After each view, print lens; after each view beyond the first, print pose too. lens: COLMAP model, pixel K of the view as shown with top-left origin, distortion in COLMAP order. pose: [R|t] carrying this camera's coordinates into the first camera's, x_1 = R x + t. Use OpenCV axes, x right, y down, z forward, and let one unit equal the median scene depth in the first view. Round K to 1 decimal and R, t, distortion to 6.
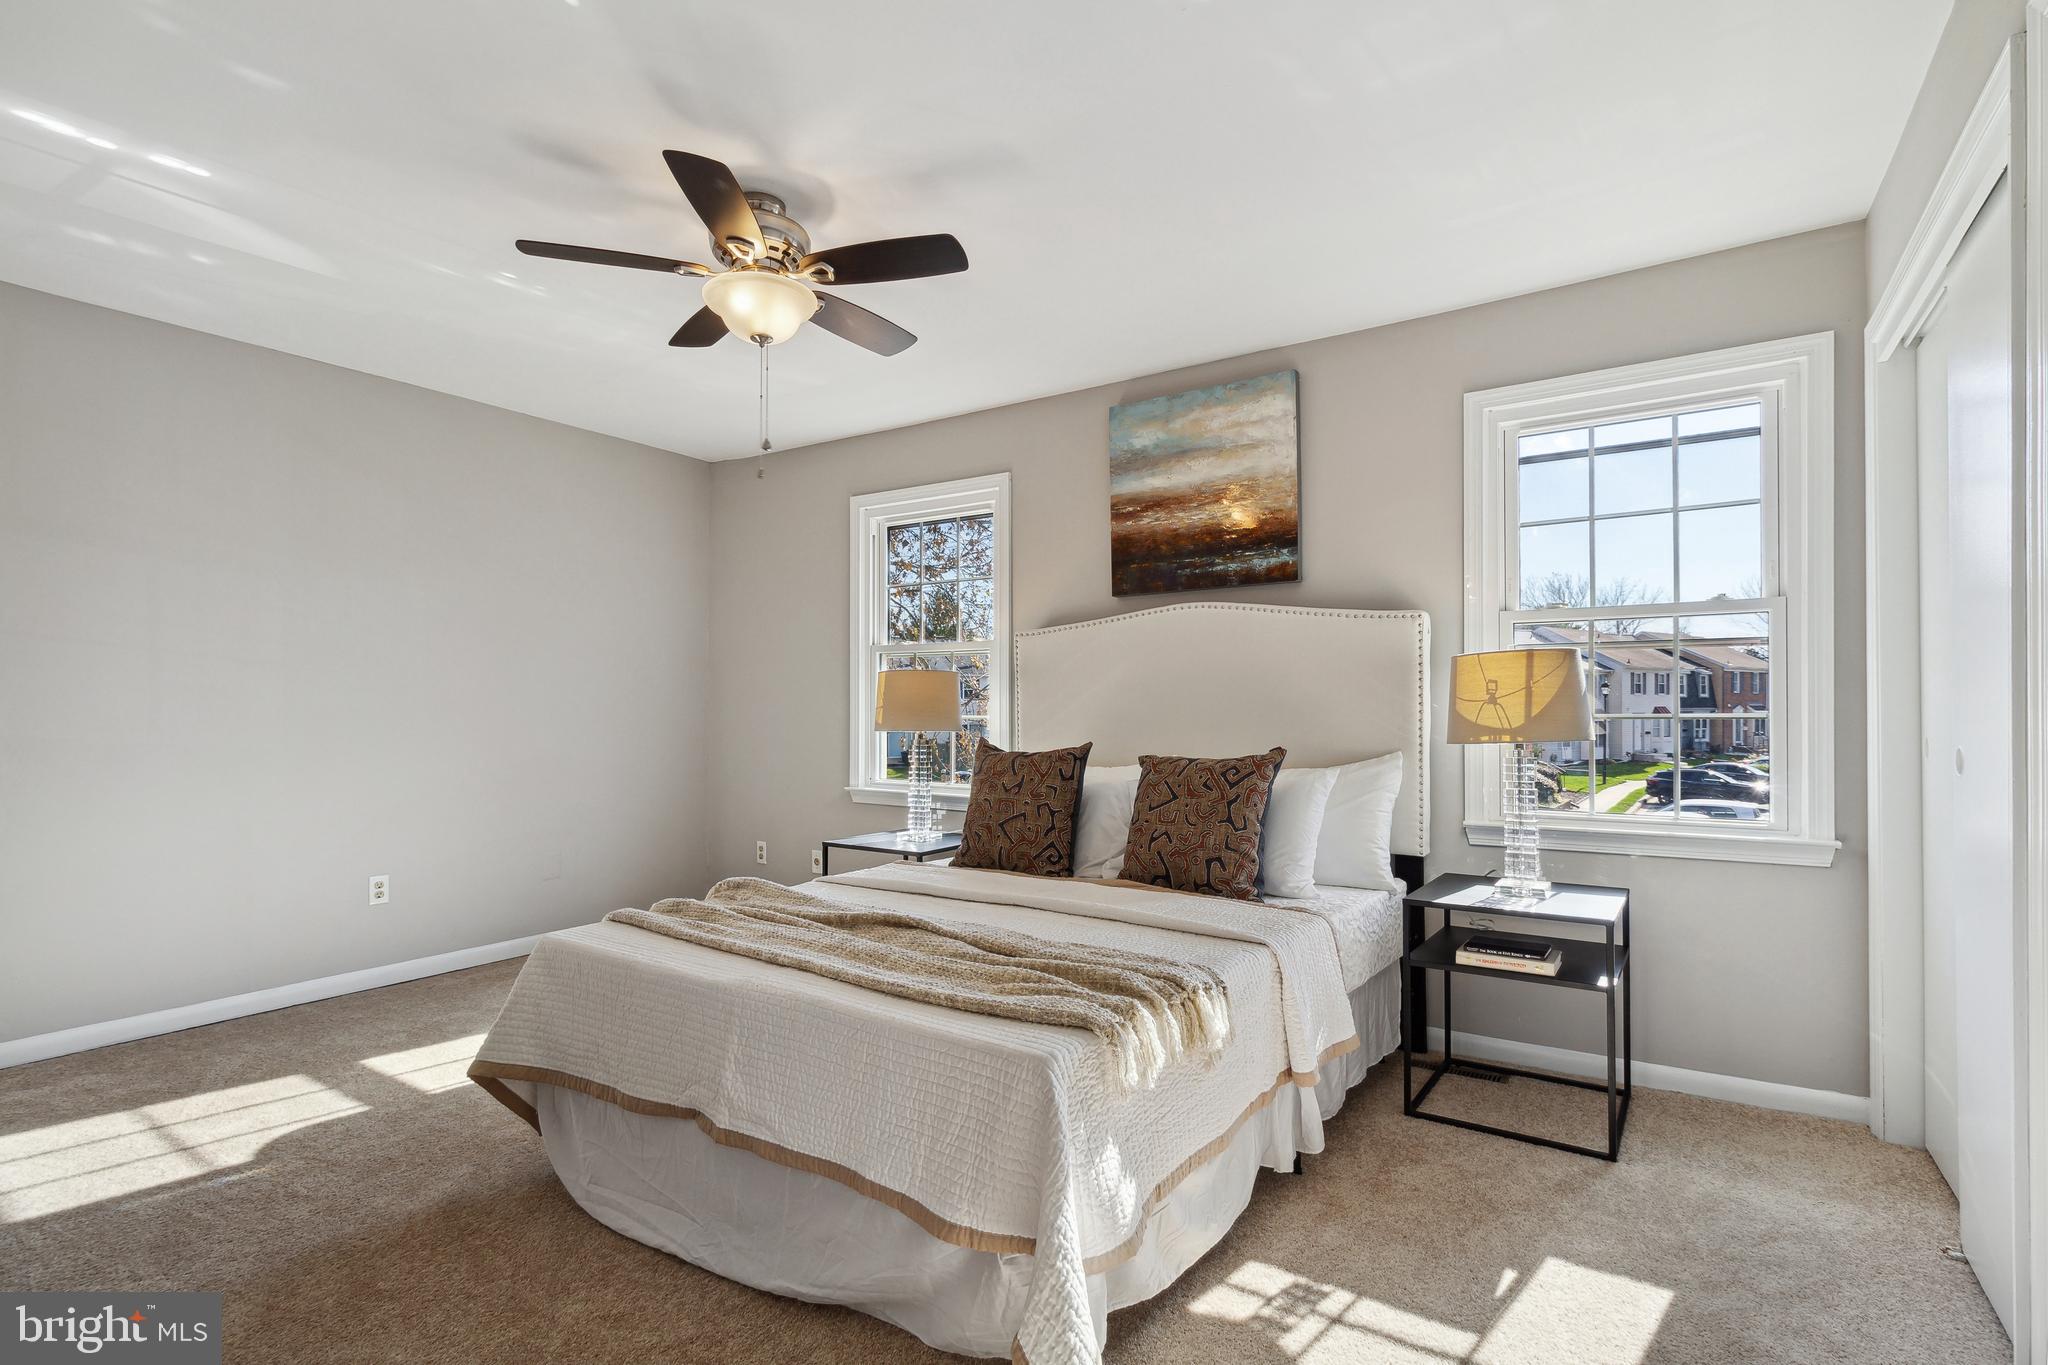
lens RADIAL K [[970.1, 0, 1035.7], [0, 970.1, 700.6], [0, 0, 1]] dist [0.000710, -0.001475]
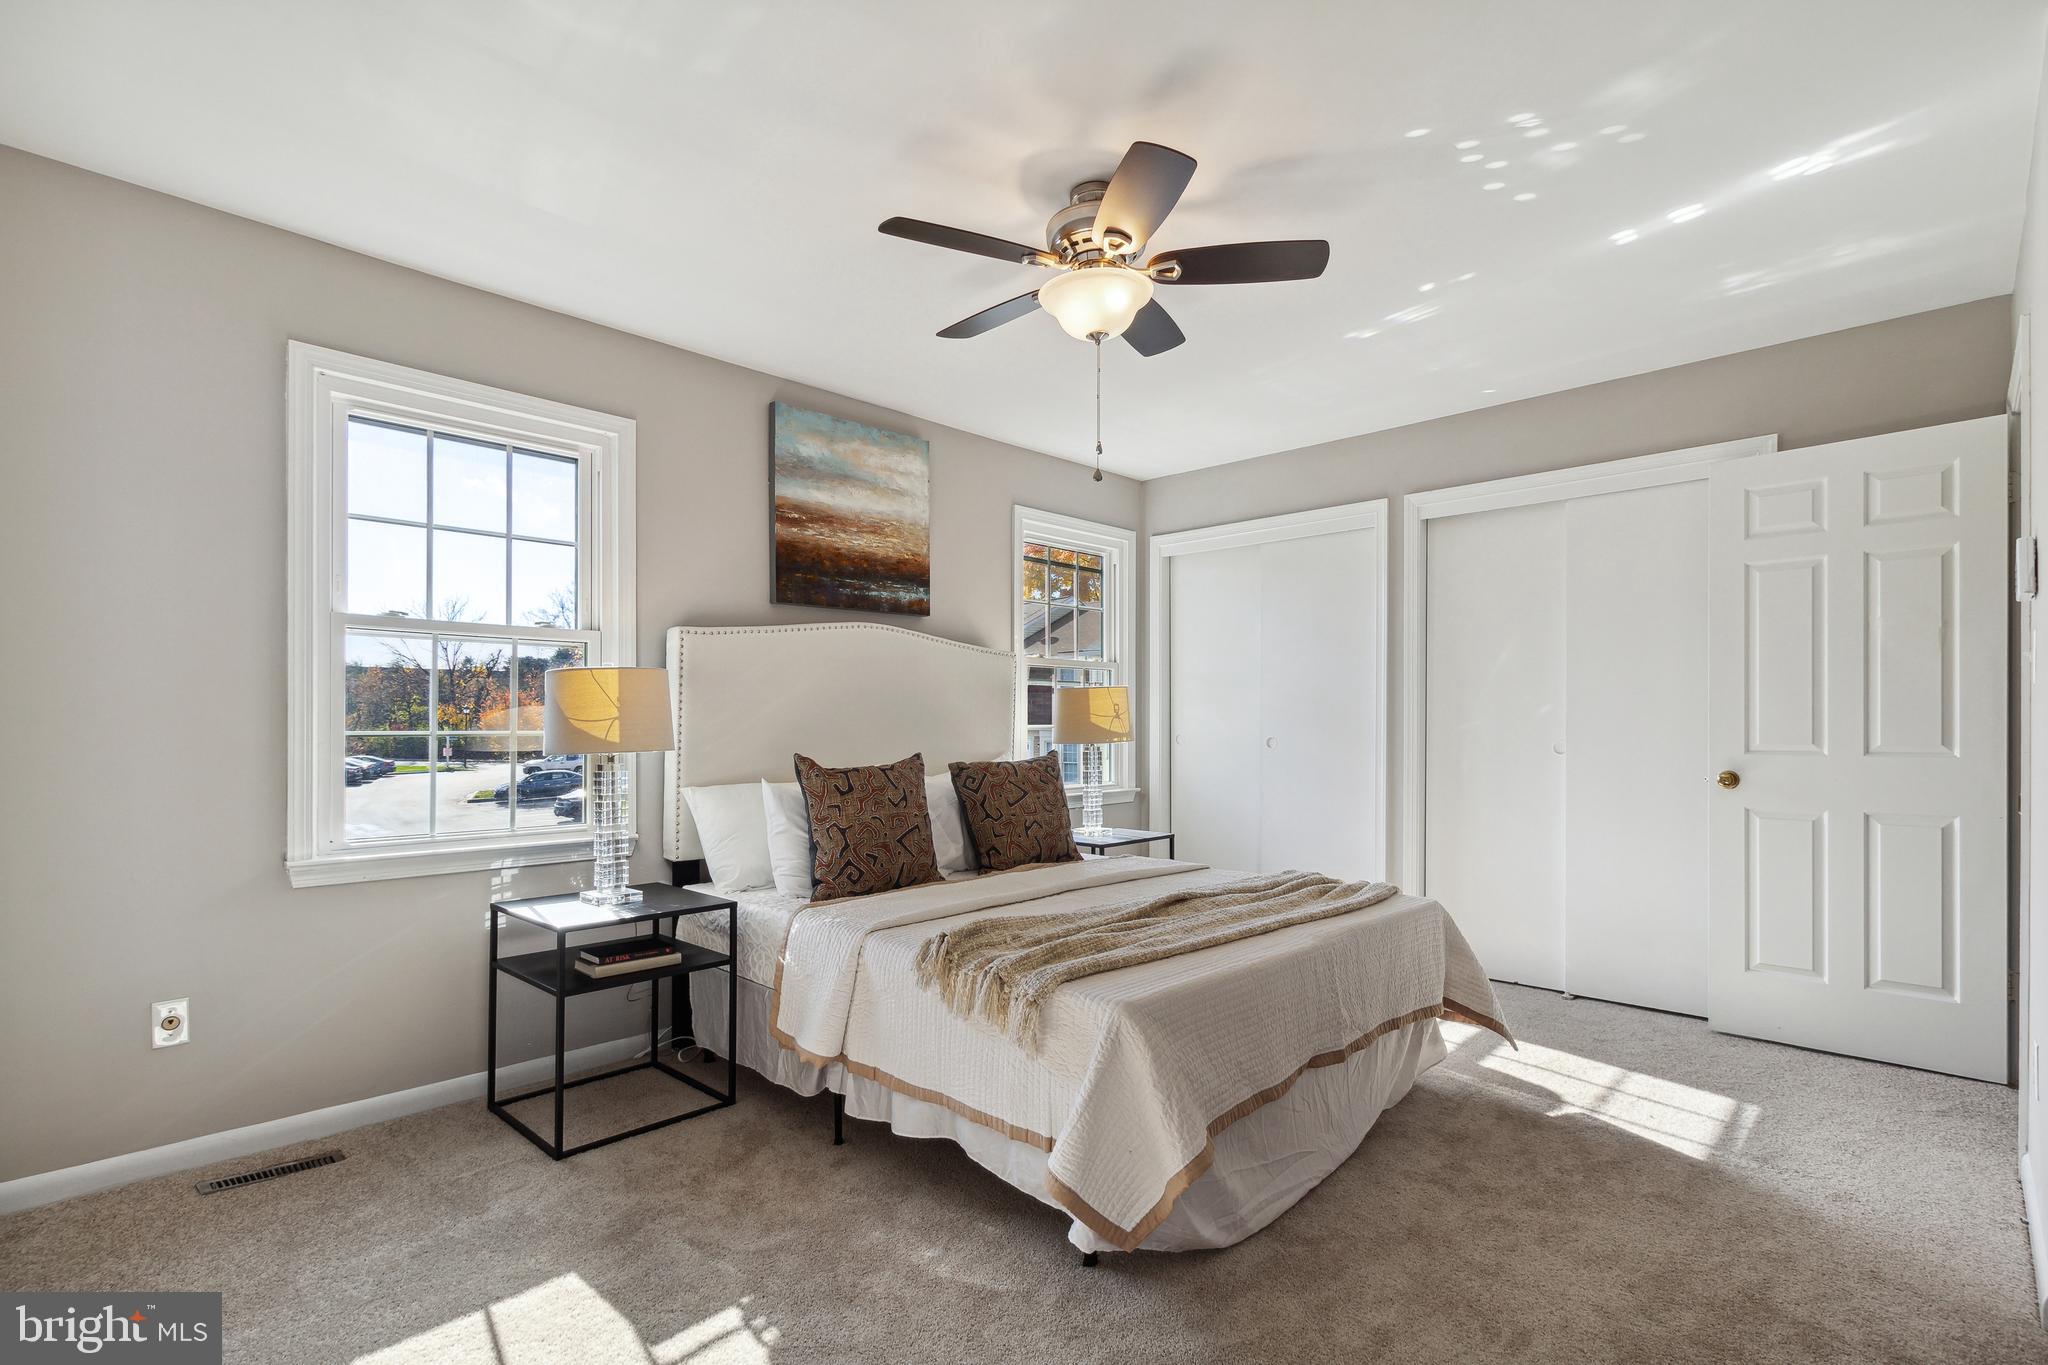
lens RADIAL K [[970.1, 0, 1070.1], [0, 970.1, 715.2], [0, 0, 1]] dist [0.000710, -0.001475]
pose [[0.161897, 0.006789, 0.986784, -0.868215], [-0.007097, 0.999958, -0.005715, 0.006210], [-0.986782, -0.006078, 0.161939, 0.607407]]
